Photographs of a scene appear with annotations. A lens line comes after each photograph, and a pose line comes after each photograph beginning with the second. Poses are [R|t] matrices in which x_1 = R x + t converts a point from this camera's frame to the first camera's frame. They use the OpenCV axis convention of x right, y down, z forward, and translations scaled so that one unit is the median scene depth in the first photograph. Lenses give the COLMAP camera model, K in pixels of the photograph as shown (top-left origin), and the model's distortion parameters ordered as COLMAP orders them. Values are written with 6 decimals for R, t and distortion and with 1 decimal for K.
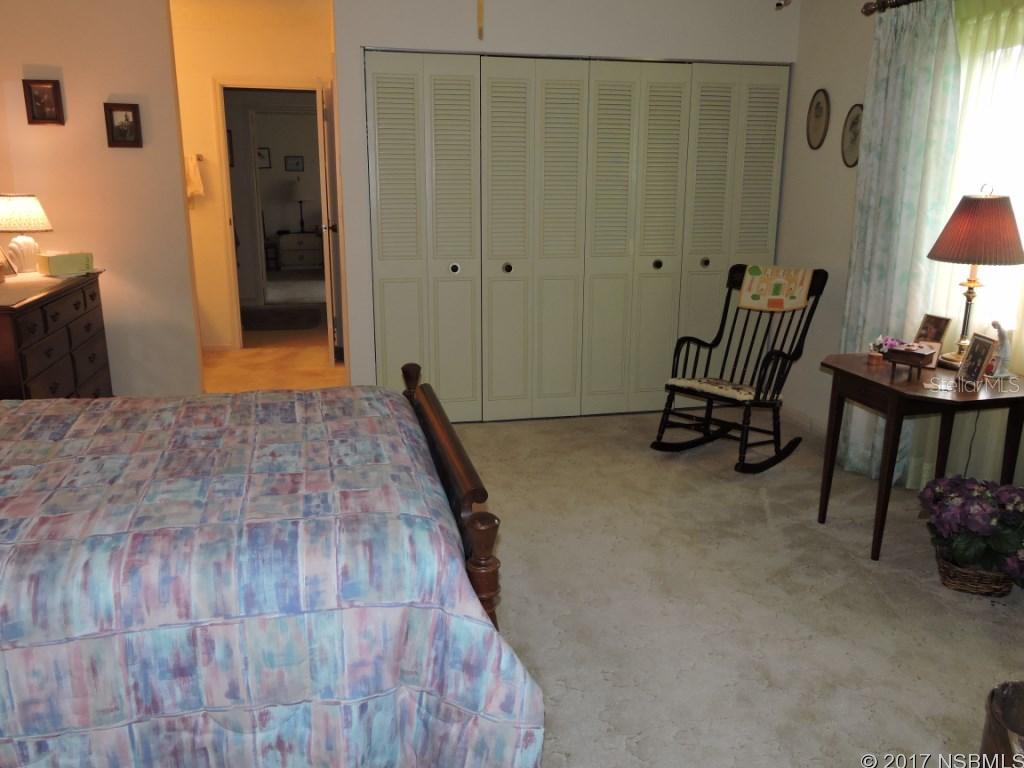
lens RADIAL K [[807.5, 0, 512.0], [0, 807.5, 384.0], [0, 0, 1]] dist [-0.002358, -0.001323]
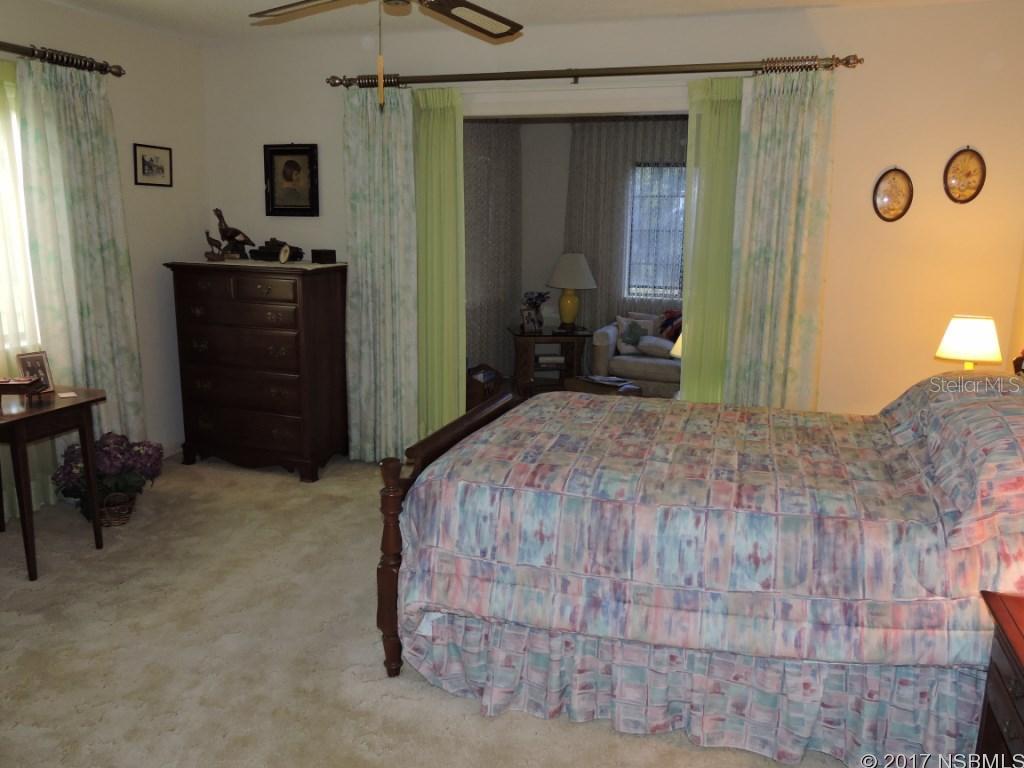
lens RADIAL K [[807.5, 0, 512.0], [0, 807.5, 384.0], [0, 0, 1]] dist [-0.002358, -0.001323]
pose [[-0.853012, -0.129892, 0.505469, -0.804346], [0.107196, 0.904275, 0.413275, -0.531972], [-0.510764, 0.406713, -0.757433, 1.909286]]
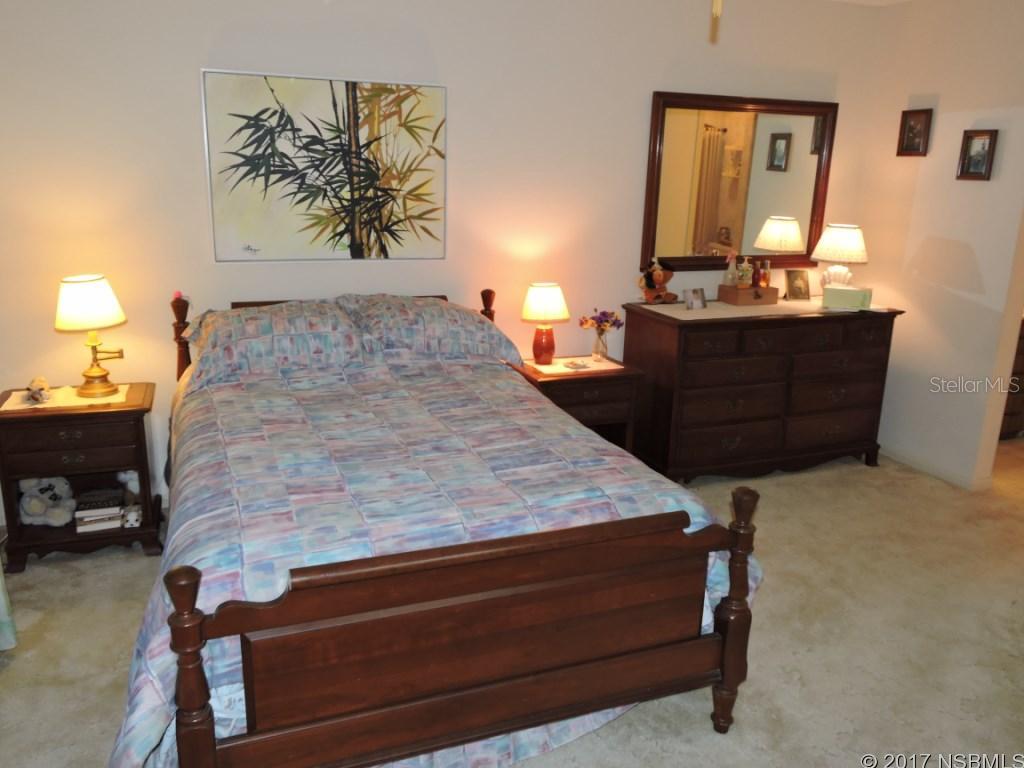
lens RADIAL K [[807.5, 0, 512.0], [0, 807.5, 384.0], [0, 0, 1]] dist [-0.002358, -0.001323]
pose [[0.143780, 0.253150, -0.956683, 0.634384], [-0.273706, 0.939189, 0.207386, -0.256098], [0.951006, 0.232032, 0.204325, 0.782028]]
